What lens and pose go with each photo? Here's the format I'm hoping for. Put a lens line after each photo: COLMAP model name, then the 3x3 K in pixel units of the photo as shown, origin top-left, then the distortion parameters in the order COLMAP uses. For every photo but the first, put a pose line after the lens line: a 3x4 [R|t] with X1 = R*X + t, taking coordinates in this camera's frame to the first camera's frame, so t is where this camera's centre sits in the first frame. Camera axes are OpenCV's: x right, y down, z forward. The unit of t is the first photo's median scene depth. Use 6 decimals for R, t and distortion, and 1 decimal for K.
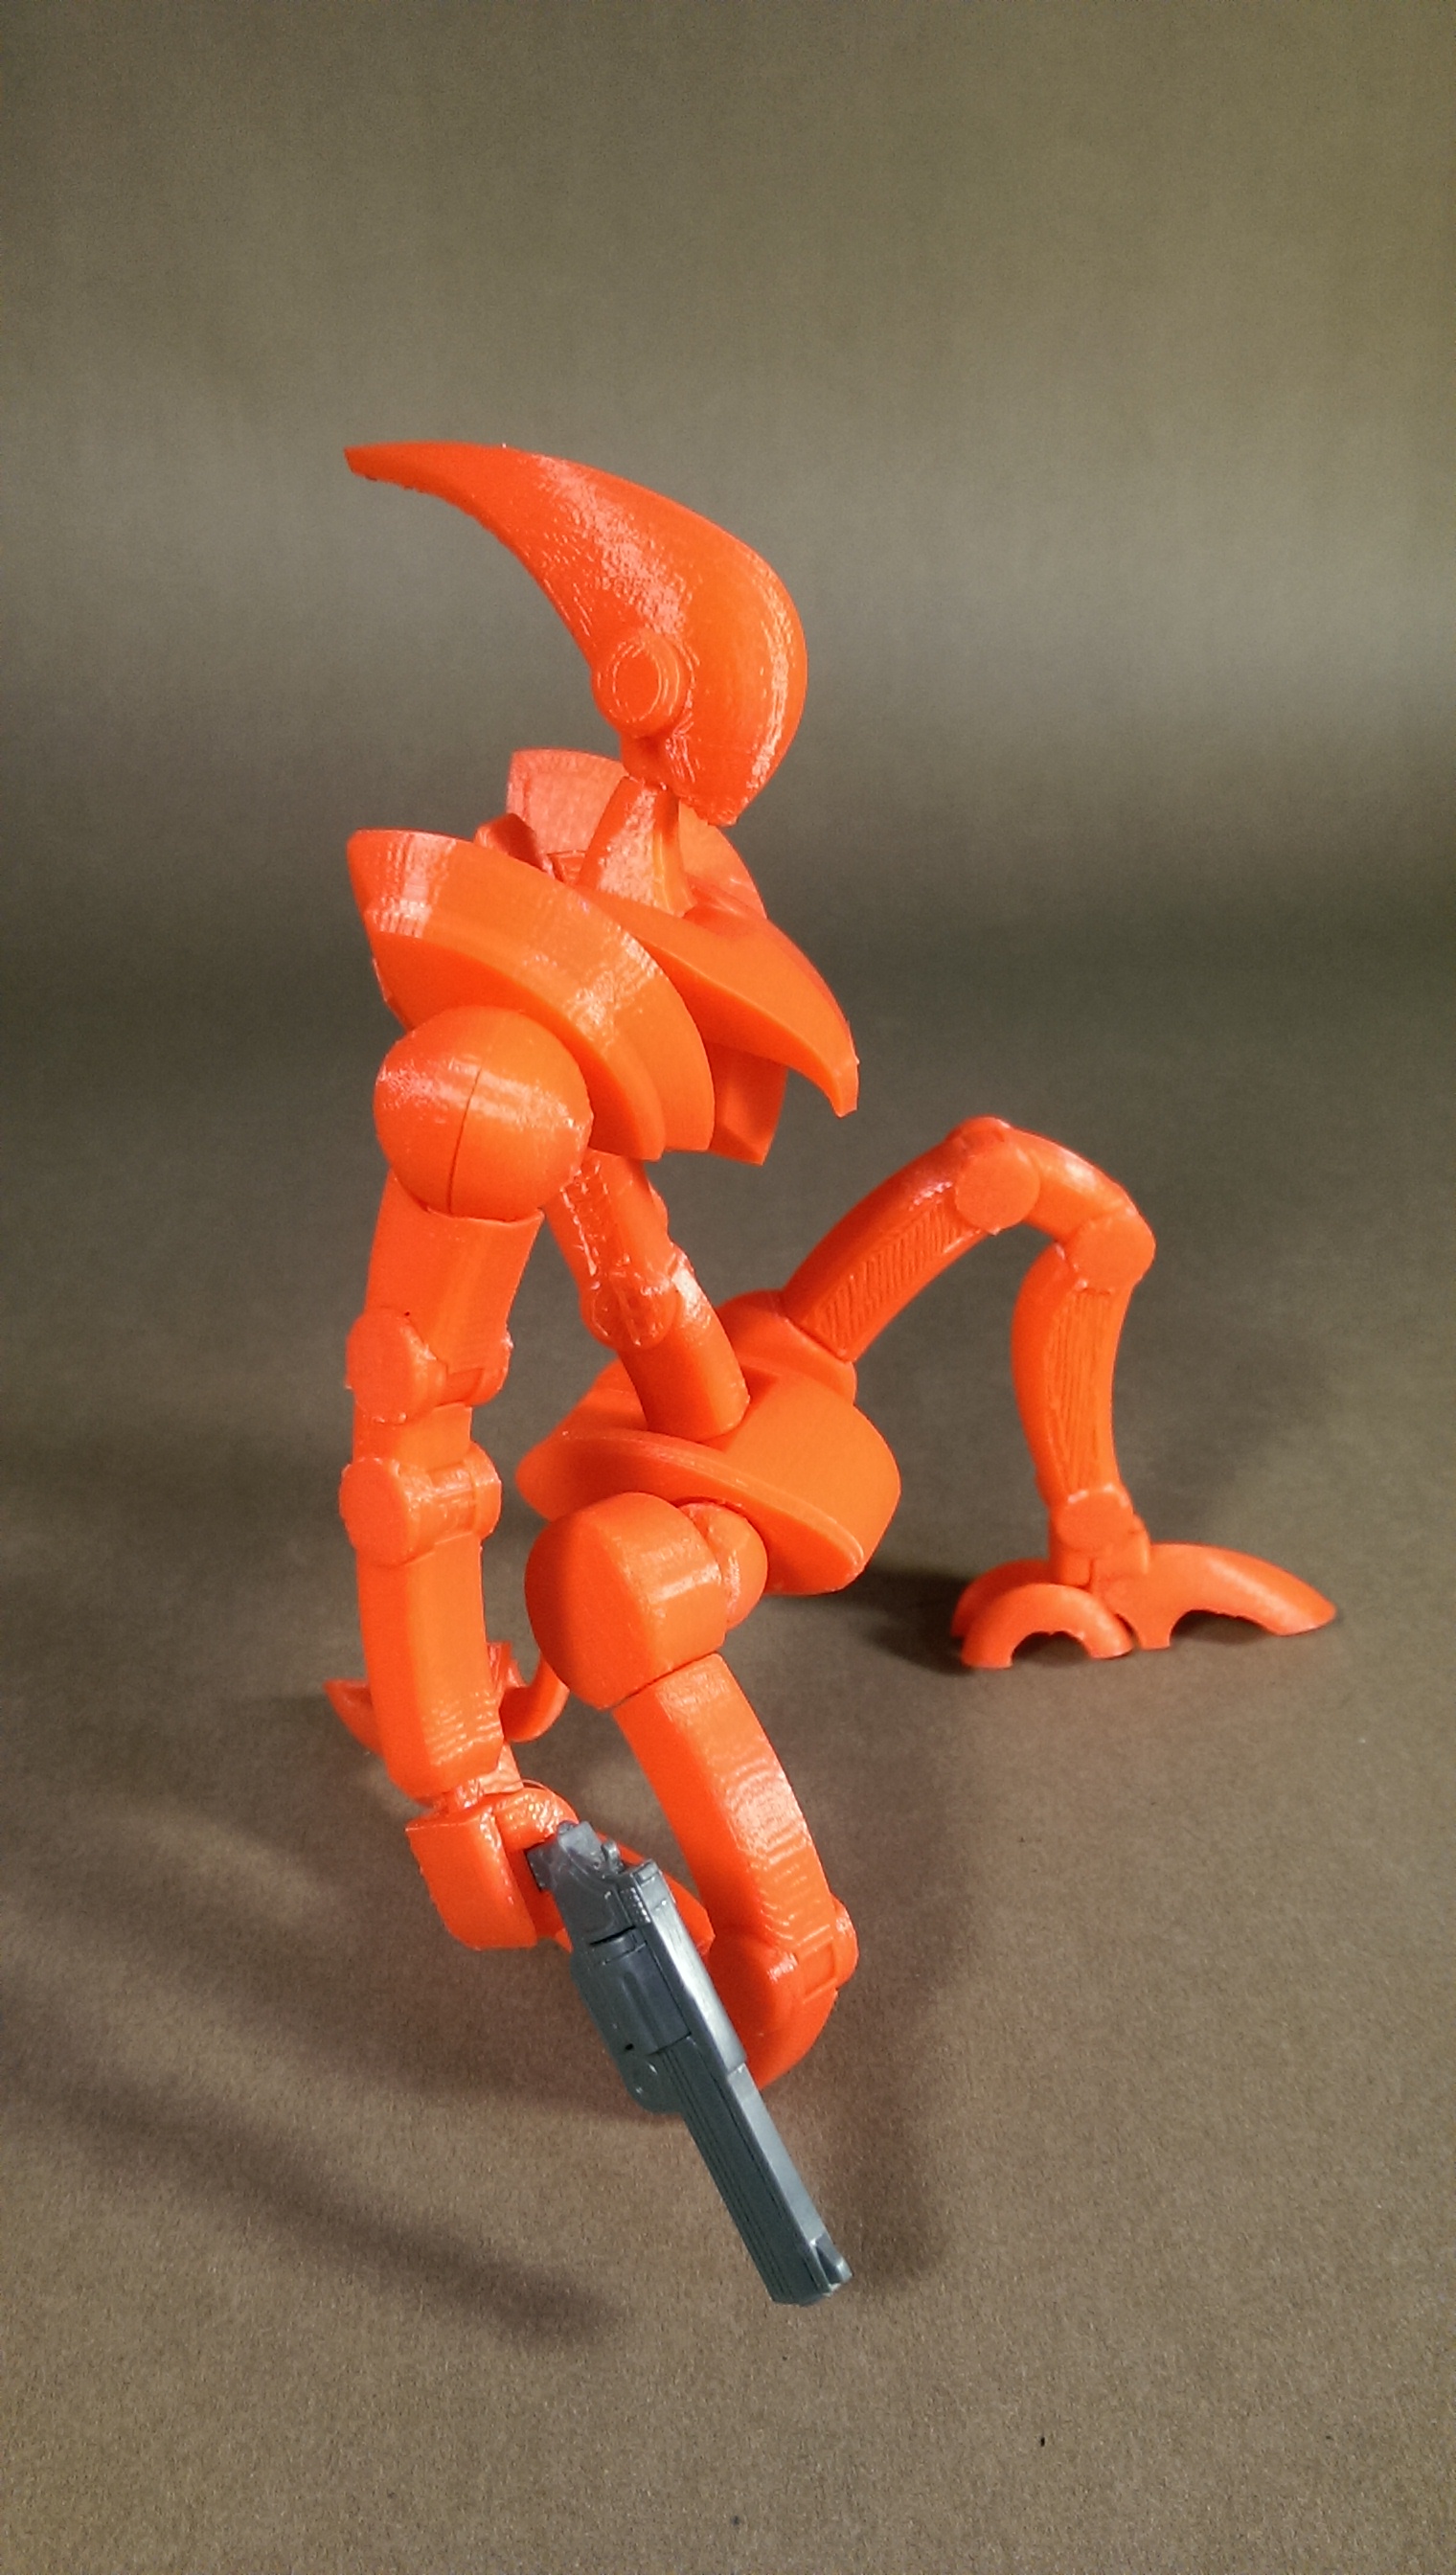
lens RADIAL K [[1891.8, 0, 740.8], [0, 1891.8, 1274.1], [0, 0, 1]] dist [0.035165, -0.074643]
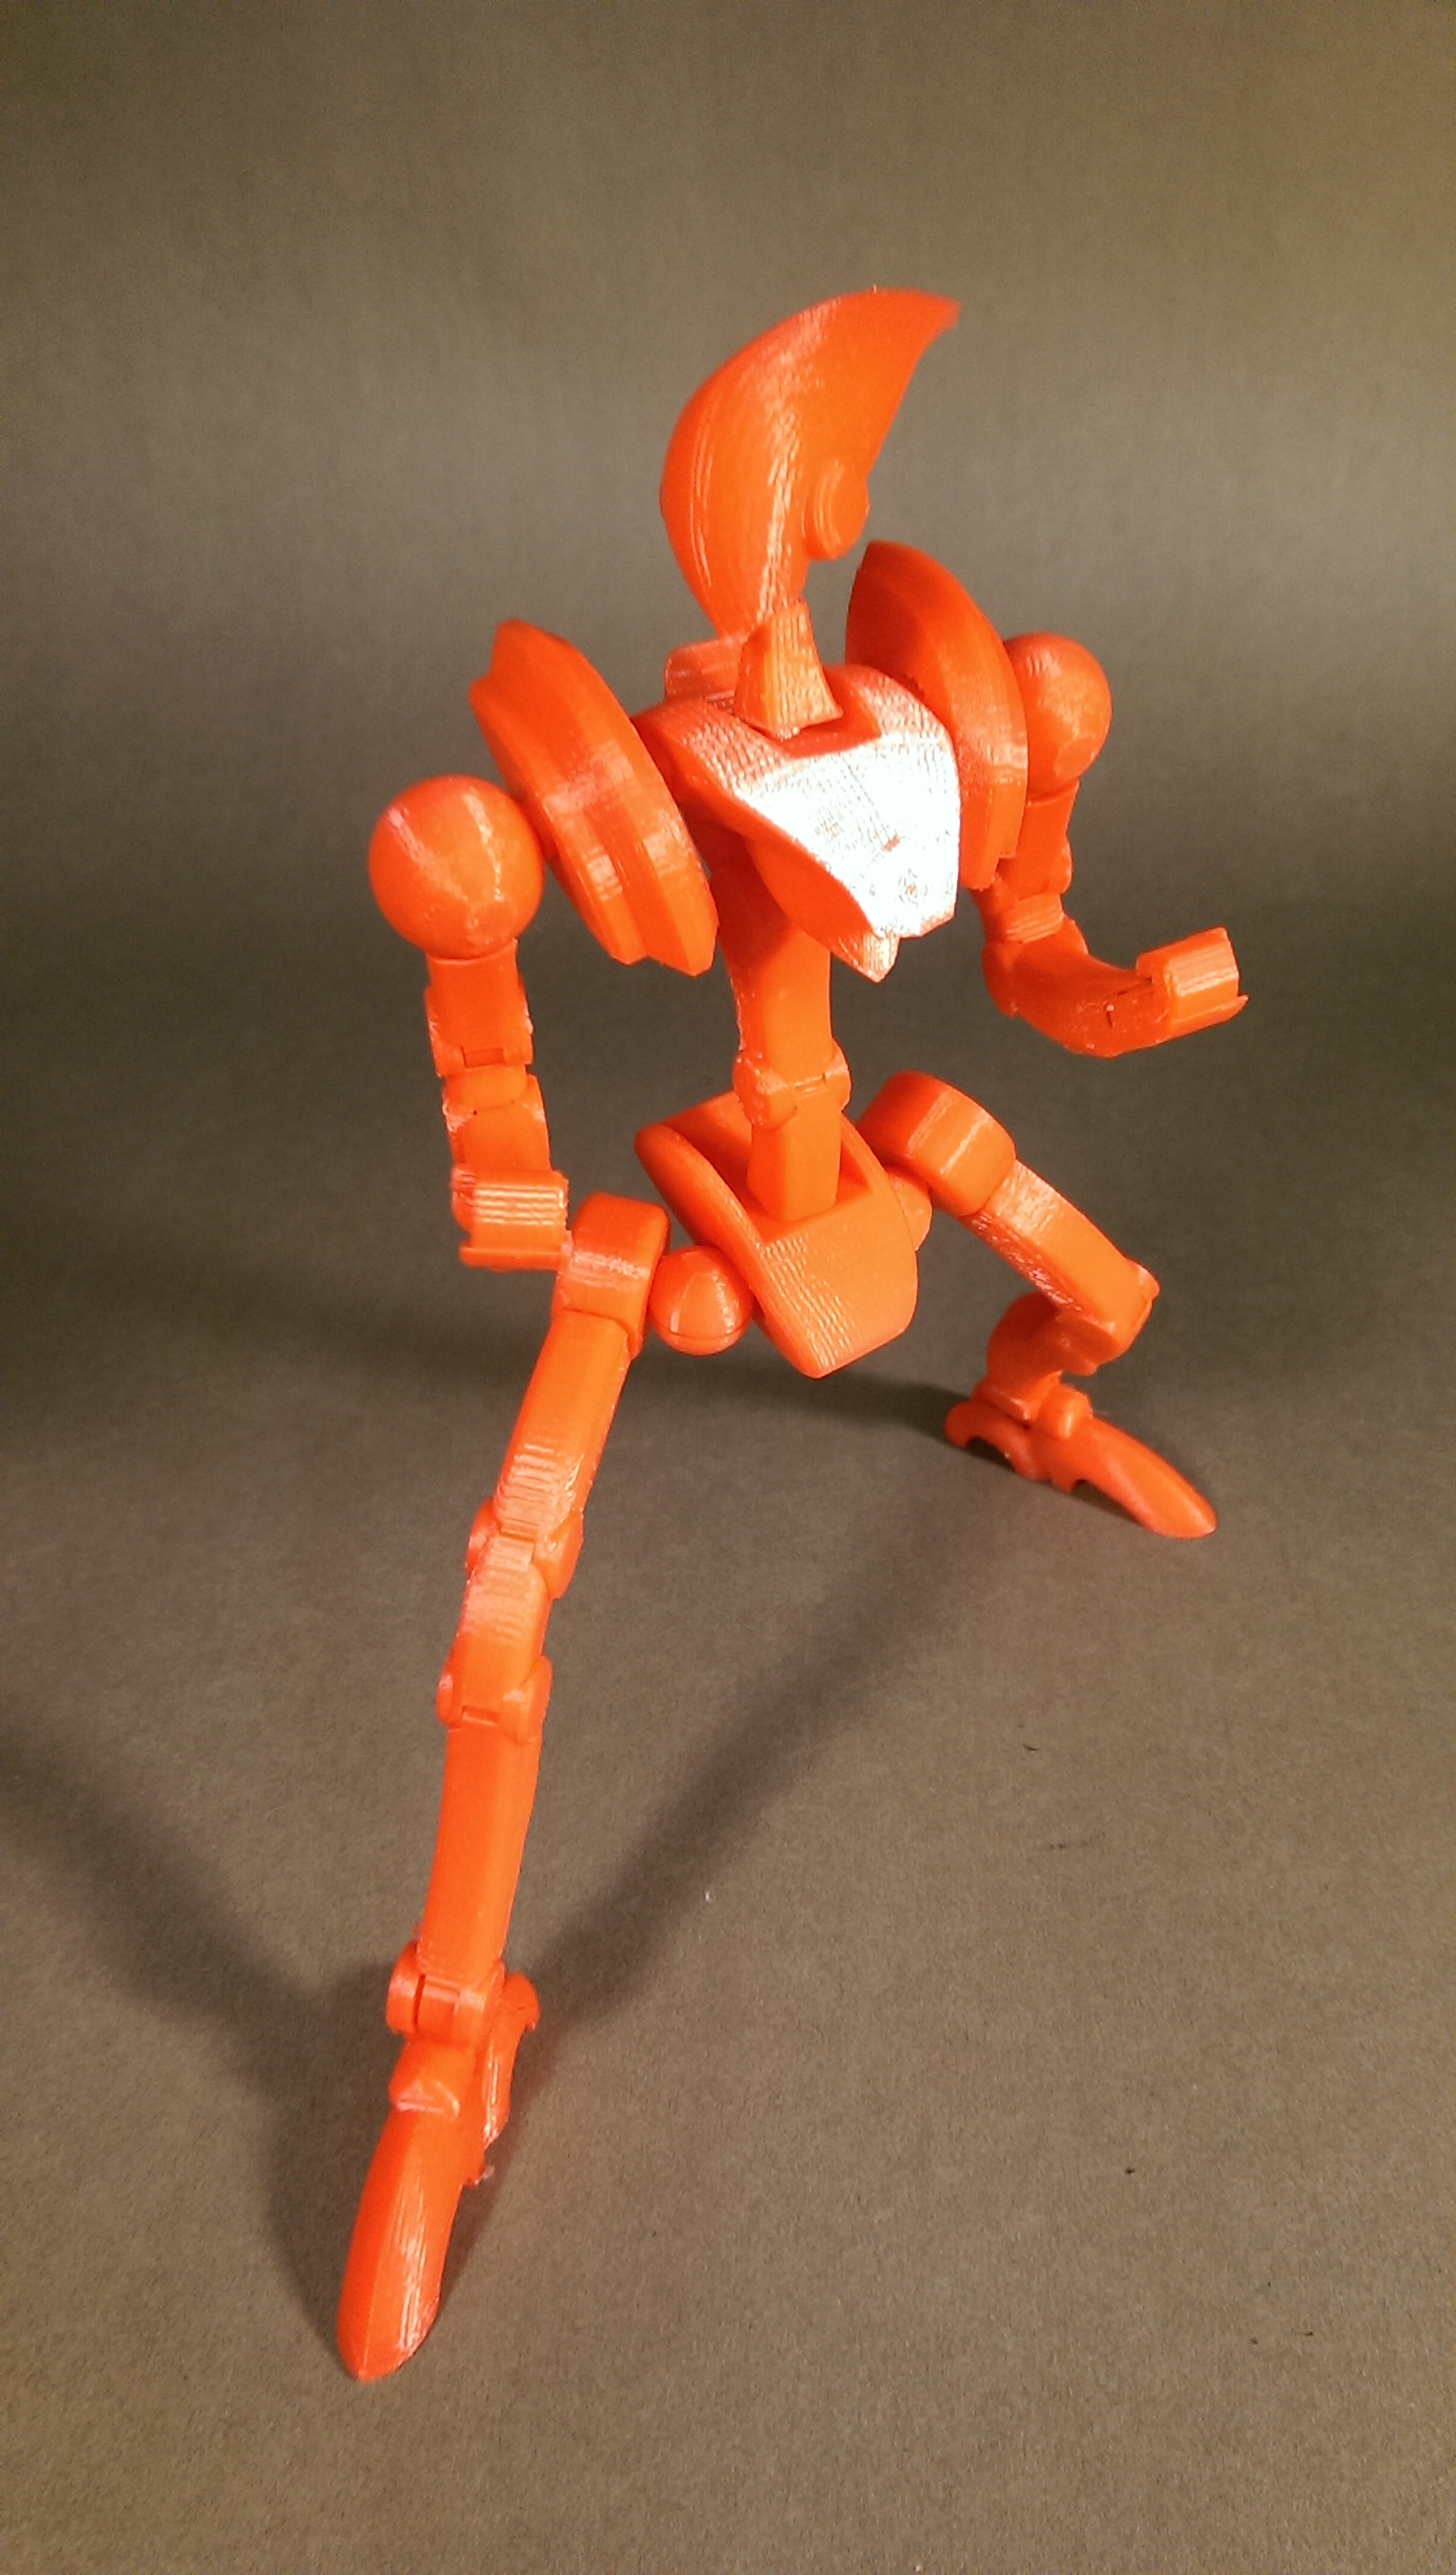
lens RADIAL K [[1891.8, 0, 741.2], [0, 1891.8, 1273.8], [0, 0, 1]] dist [0.035165, -0.074643]
pose [[0.985296, 0.053591, -0.162231, 0.105540], [-0.032233, 0.990788, 0.131531, -0.357086], [0.167786, -0.124368, 0.977947, 0.044516]]
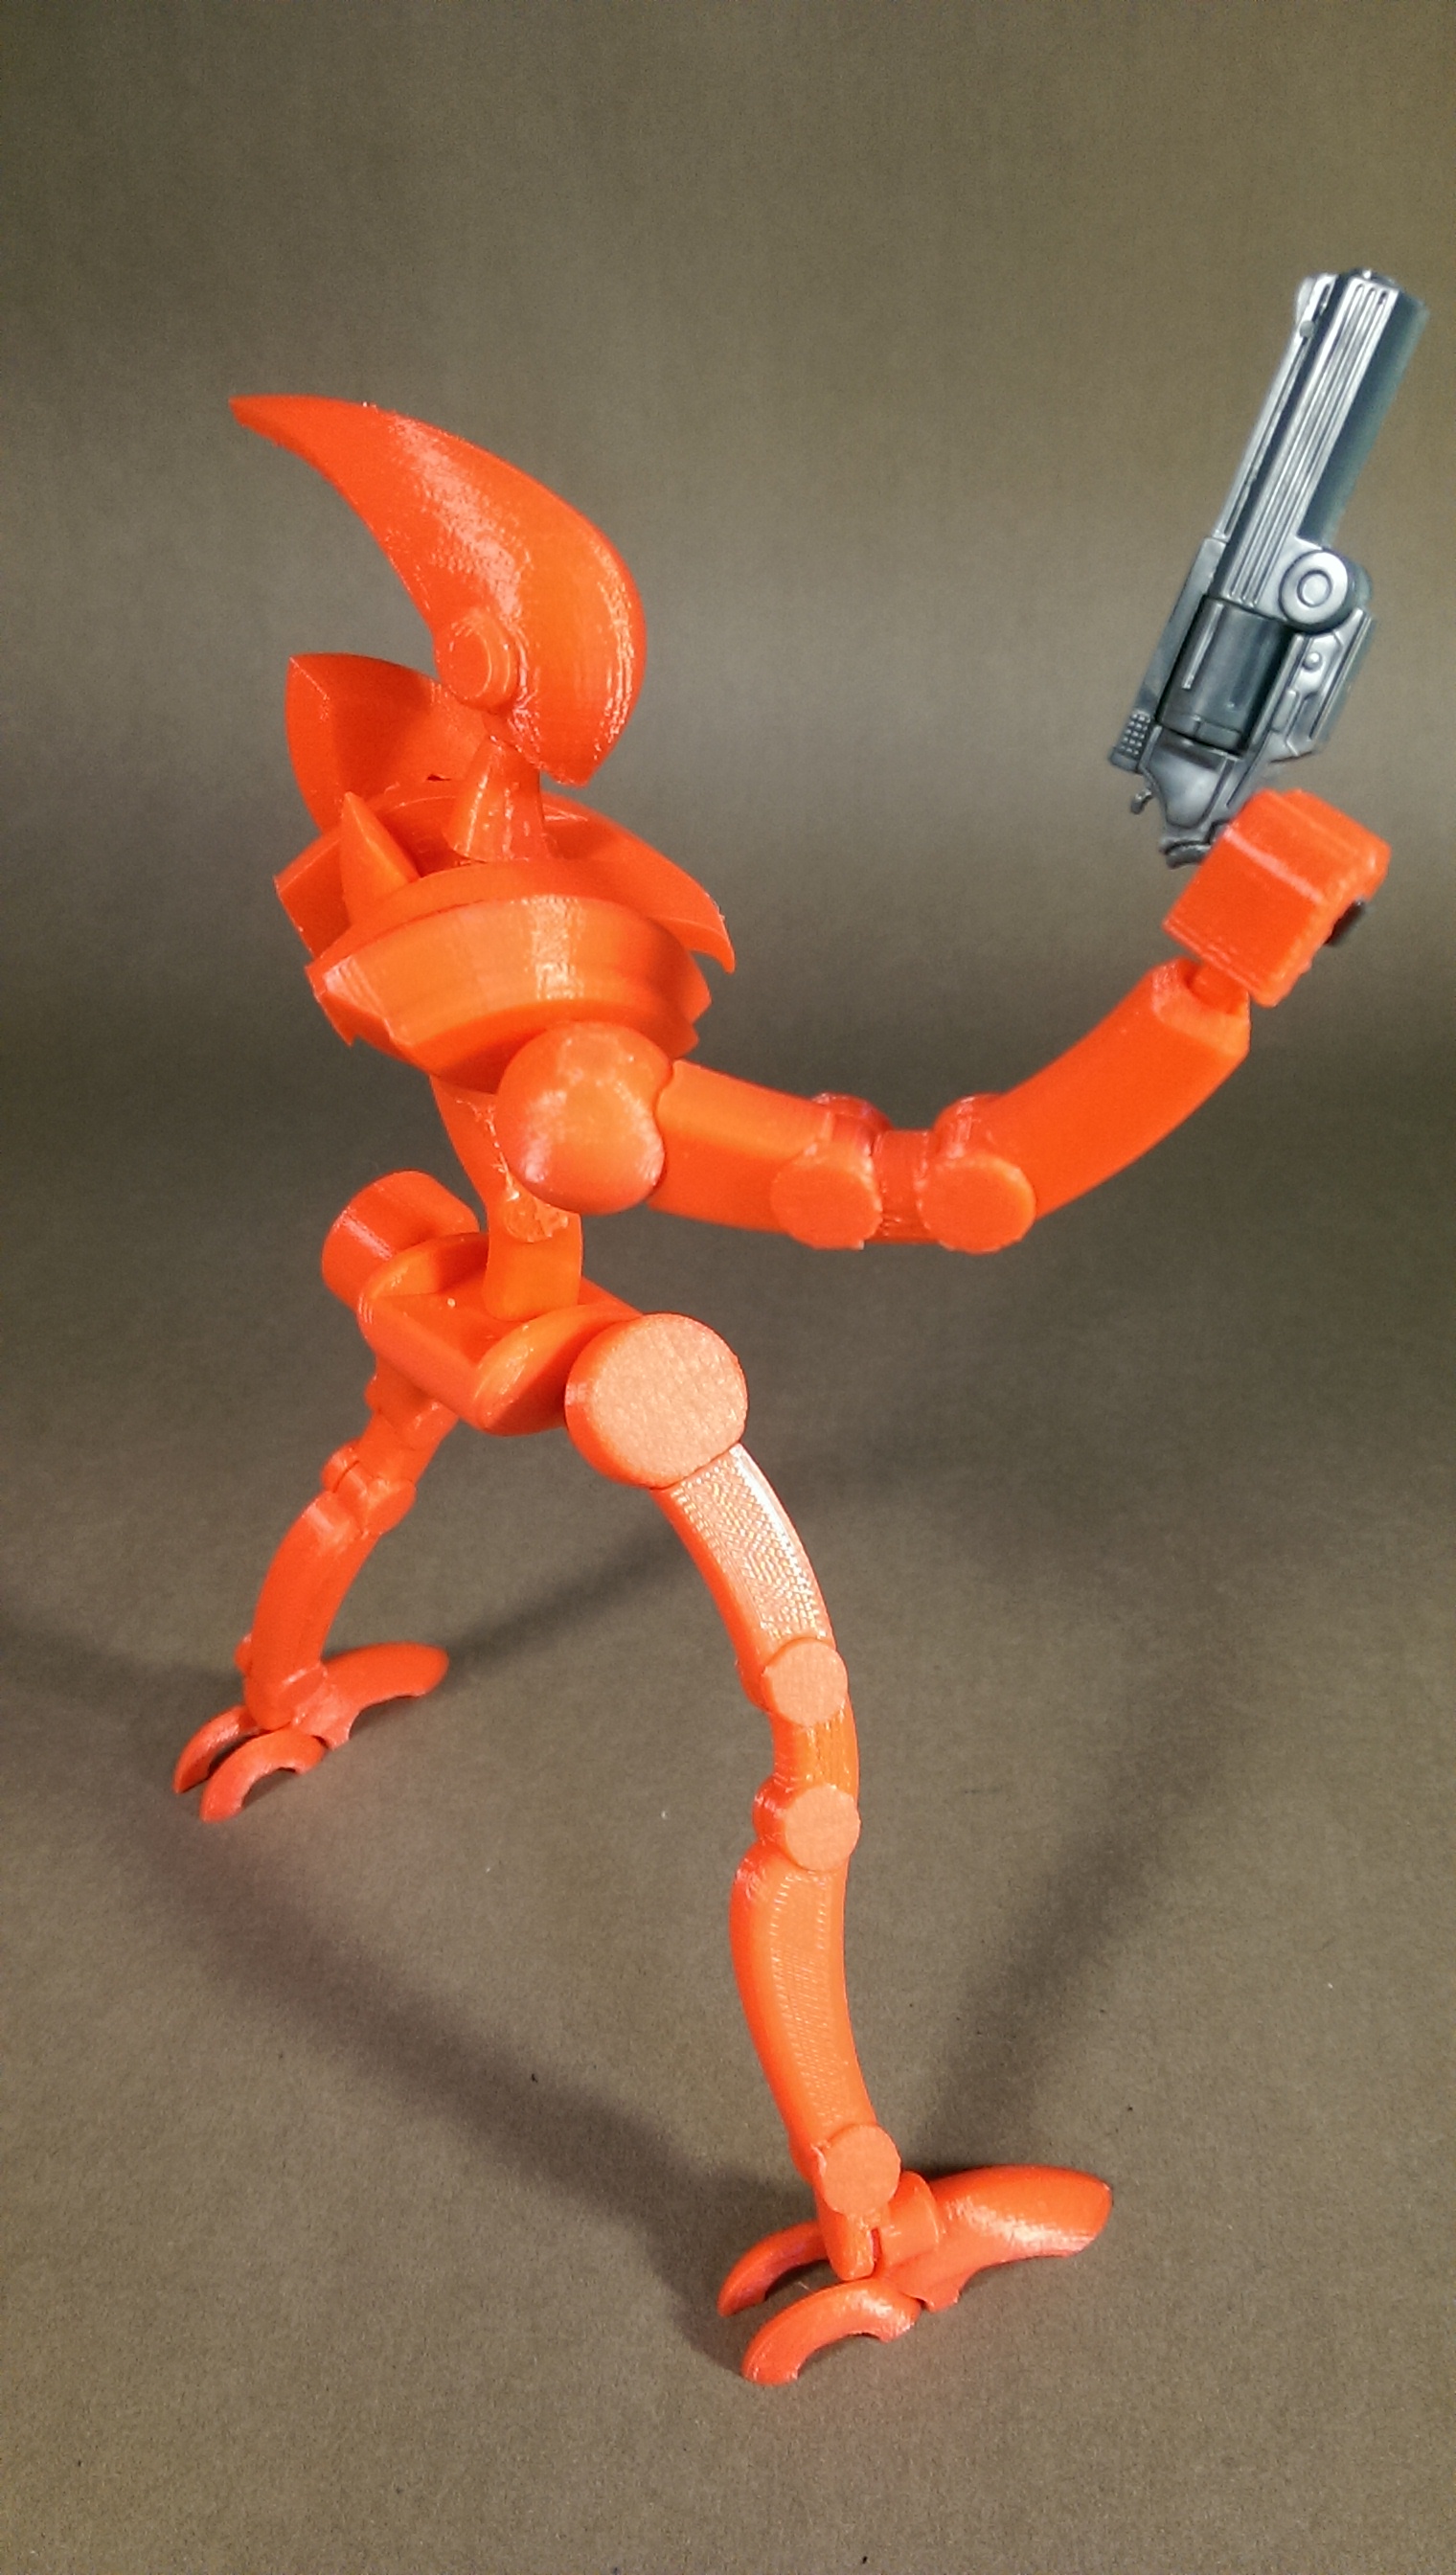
lens RADIAL K [[1891.8, 0, 738.3], [0, 1891.8, 1262.0], [0, 0, 1]] dist [0.035165, -0.074643]
pose [[0.977179, 0.080830, -0.196437, 0.219444], [-0.076142, 0.996605, 0.031313, -0.240980], [0.198301, -0.015641, 0.980016, -0.206782]]
